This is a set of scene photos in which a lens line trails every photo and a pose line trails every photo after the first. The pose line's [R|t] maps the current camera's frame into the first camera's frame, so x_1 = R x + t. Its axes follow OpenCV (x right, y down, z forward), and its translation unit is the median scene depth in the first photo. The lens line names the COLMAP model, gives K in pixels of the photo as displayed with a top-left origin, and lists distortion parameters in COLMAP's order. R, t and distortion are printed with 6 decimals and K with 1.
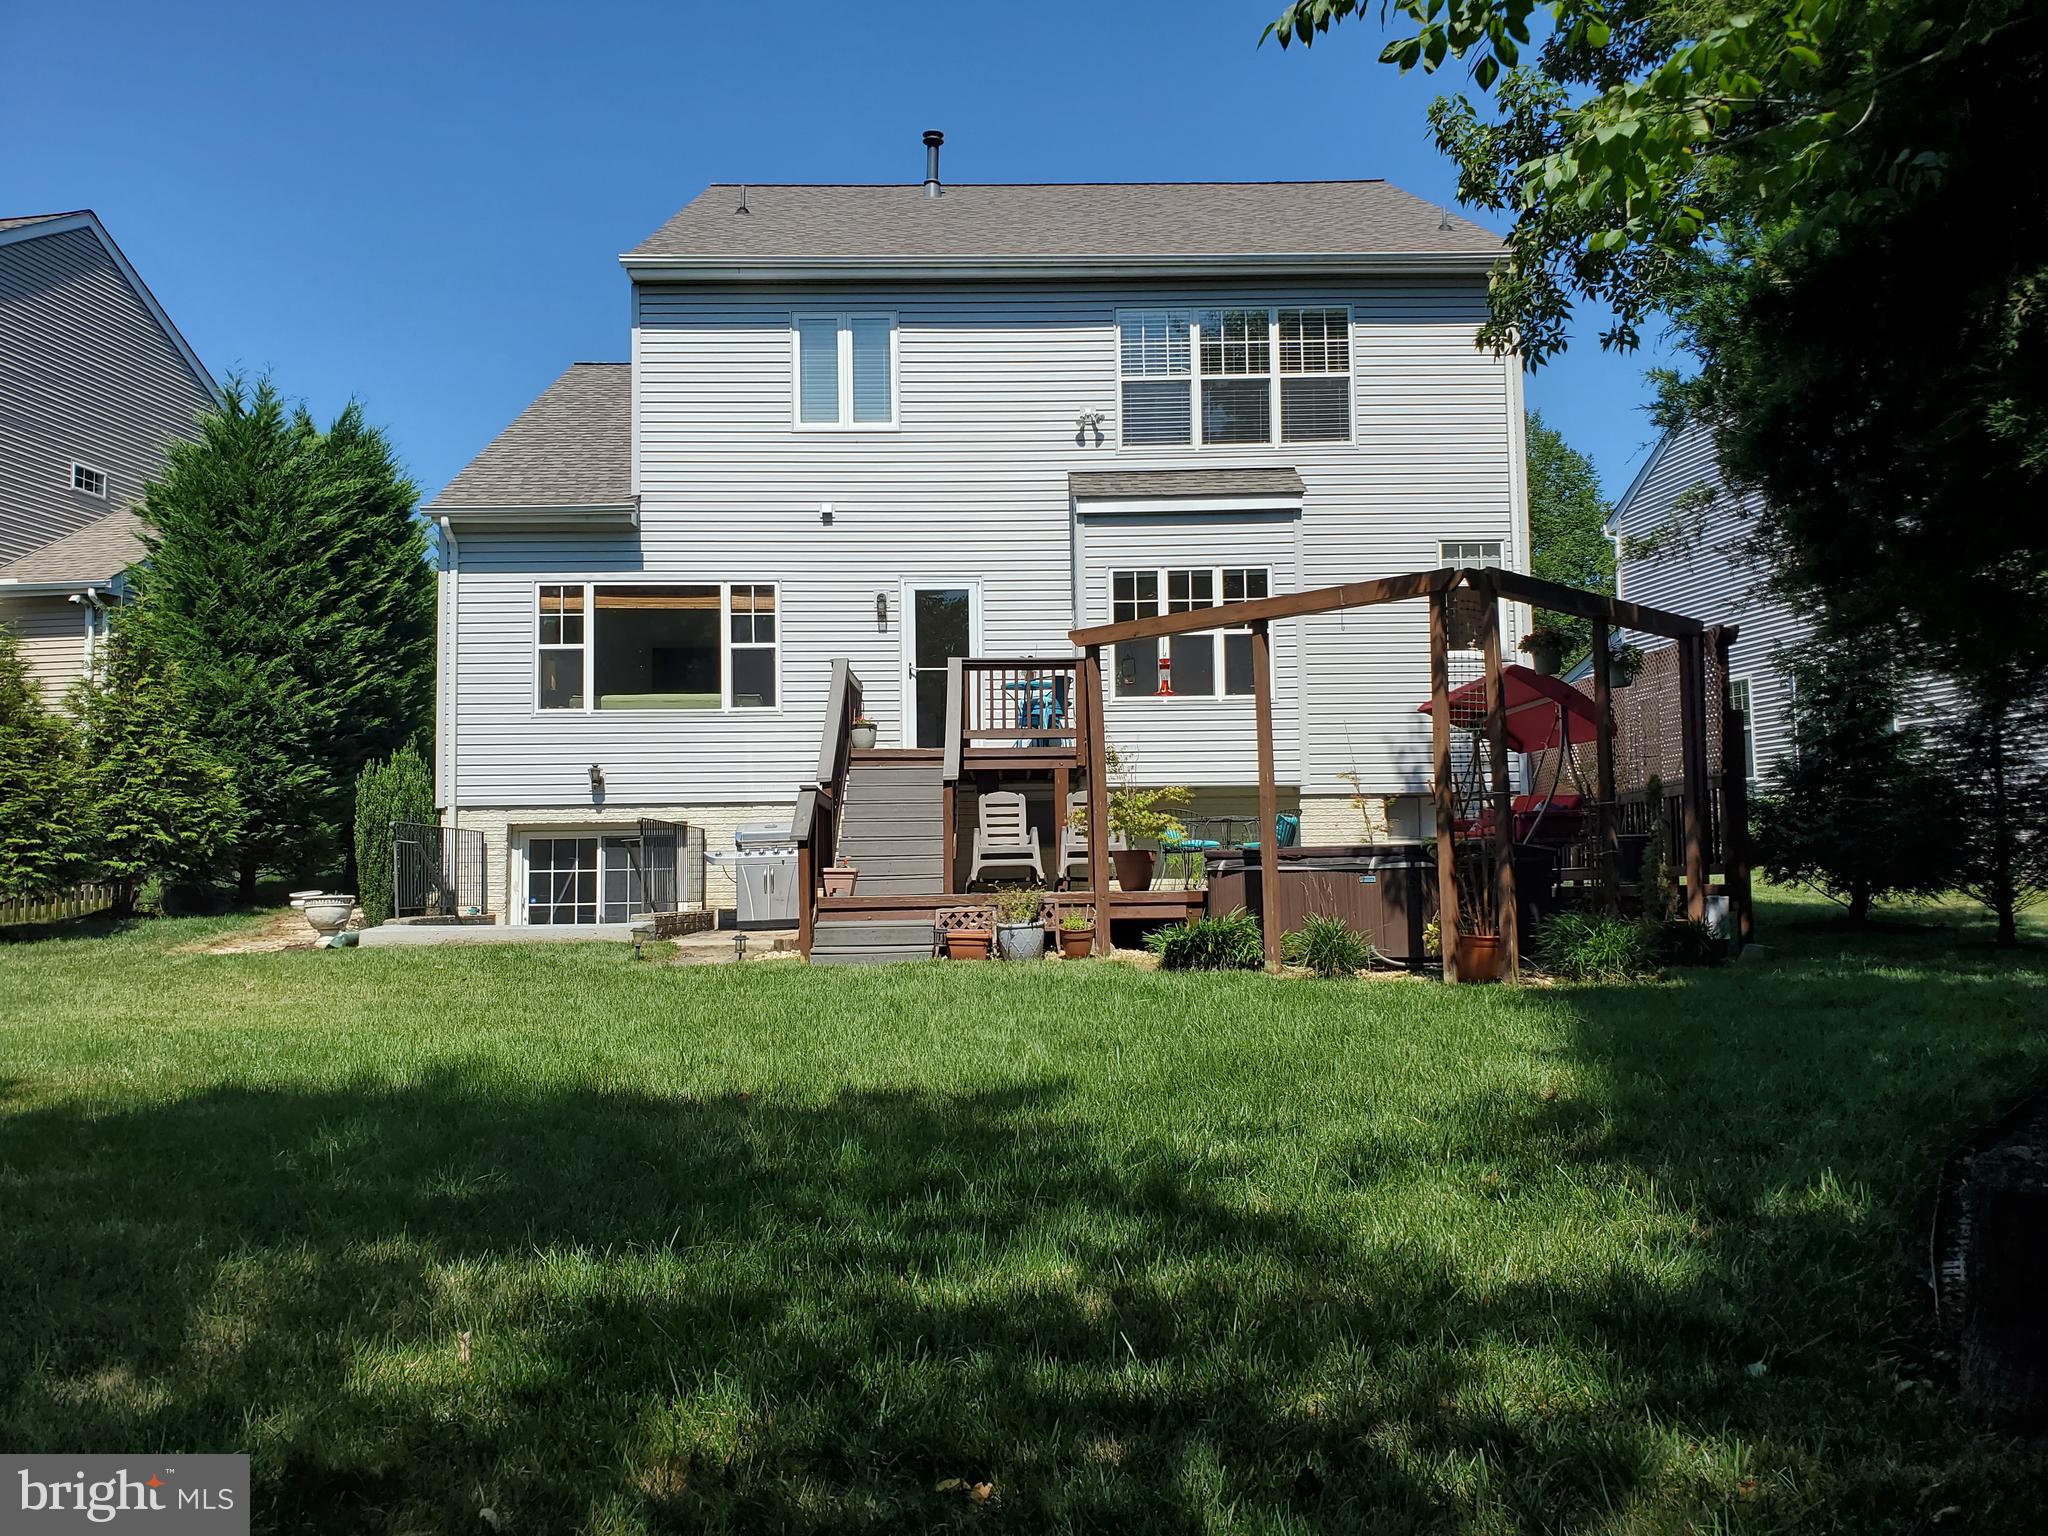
lens RADIAL K [[1566.5, 0, 1024.0], [0, 1566.5, 768.0], [0, 0, 1]] dist [0.007958, -0.000109]
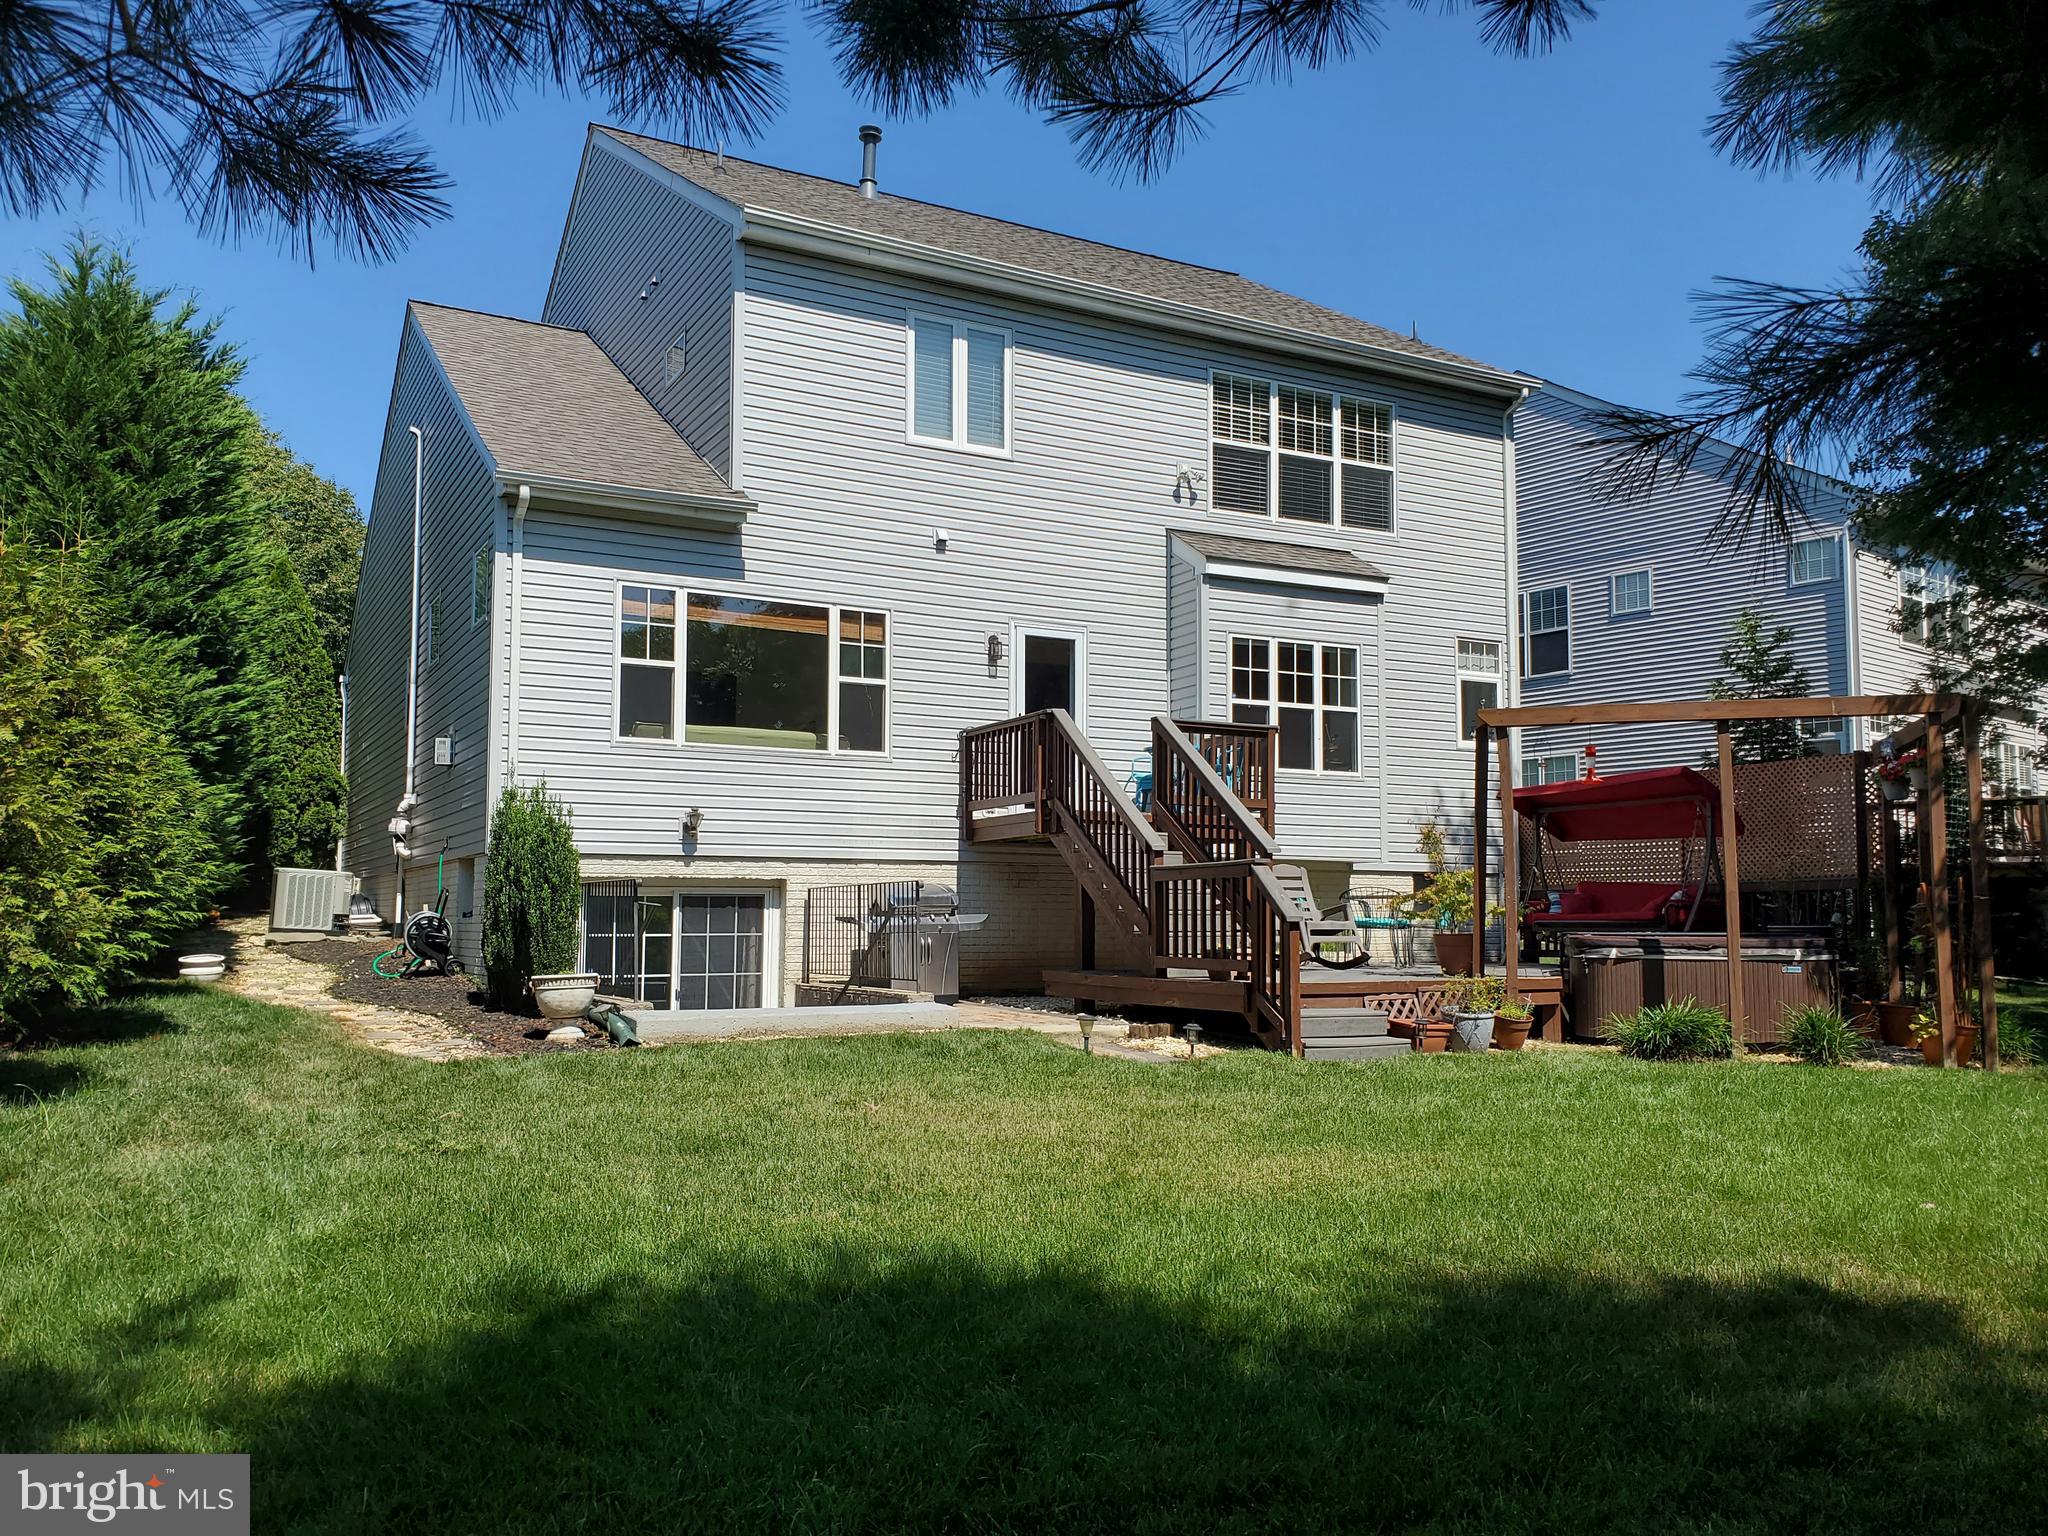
lens RADIAL K [[1542.4, 0, 1022.1], [0, 1542.4, 824.0], [0, 0, 1]] dist [-0.004128, -0.002238]
pose [[0.898652, 0.044440, 0.436406, -0.461884], [-0.048336, 0.998829, -0.002180, -0.000557], [-0.435992, -0.019135, 0.899747, 0.183120]]
